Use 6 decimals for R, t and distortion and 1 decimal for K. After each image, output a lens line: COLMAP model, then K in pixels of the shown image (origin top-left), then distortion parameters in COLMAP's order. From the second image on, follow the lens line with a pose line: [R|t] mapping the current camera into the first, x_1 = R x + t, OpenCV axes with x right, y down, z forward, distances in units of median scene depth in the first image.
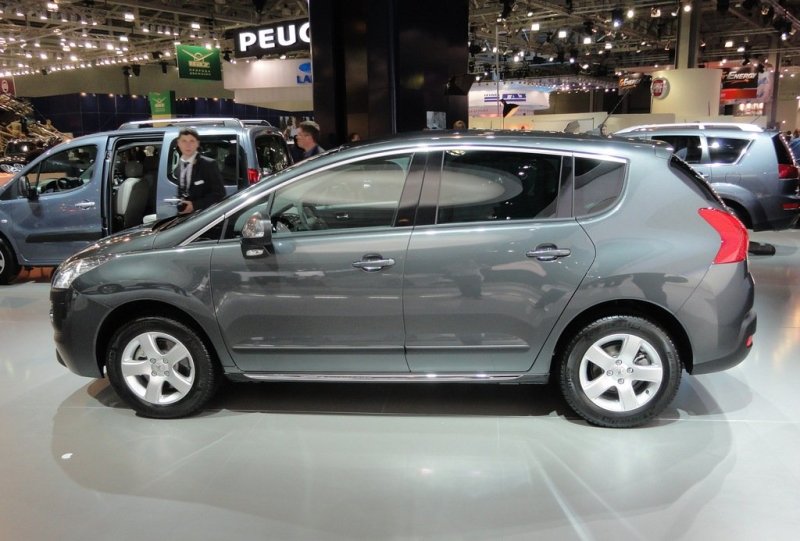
lens RADIAL K [[589.4, 0, 400.0], [0, 589.4, 270.5], [0, 0, 1]] dist [-0.004201, -0.002737]
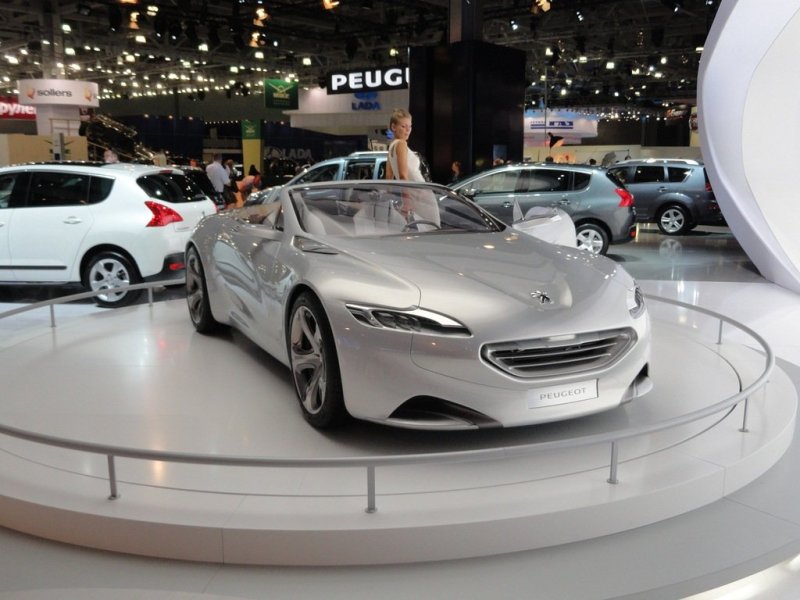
lens RADIAL K [[722.7, 0, 400.0], [0, 722.7, 300.0], [0, 0, 1]] dist [-0.020445, 0.002992]
pose [[0.999321, 0.025216, -0.026847, -0.057588], [-0.026114, 0.999092, -0.033662, 0.073429], [0.025974, 0.034340, 0.999073, -0.322797]]
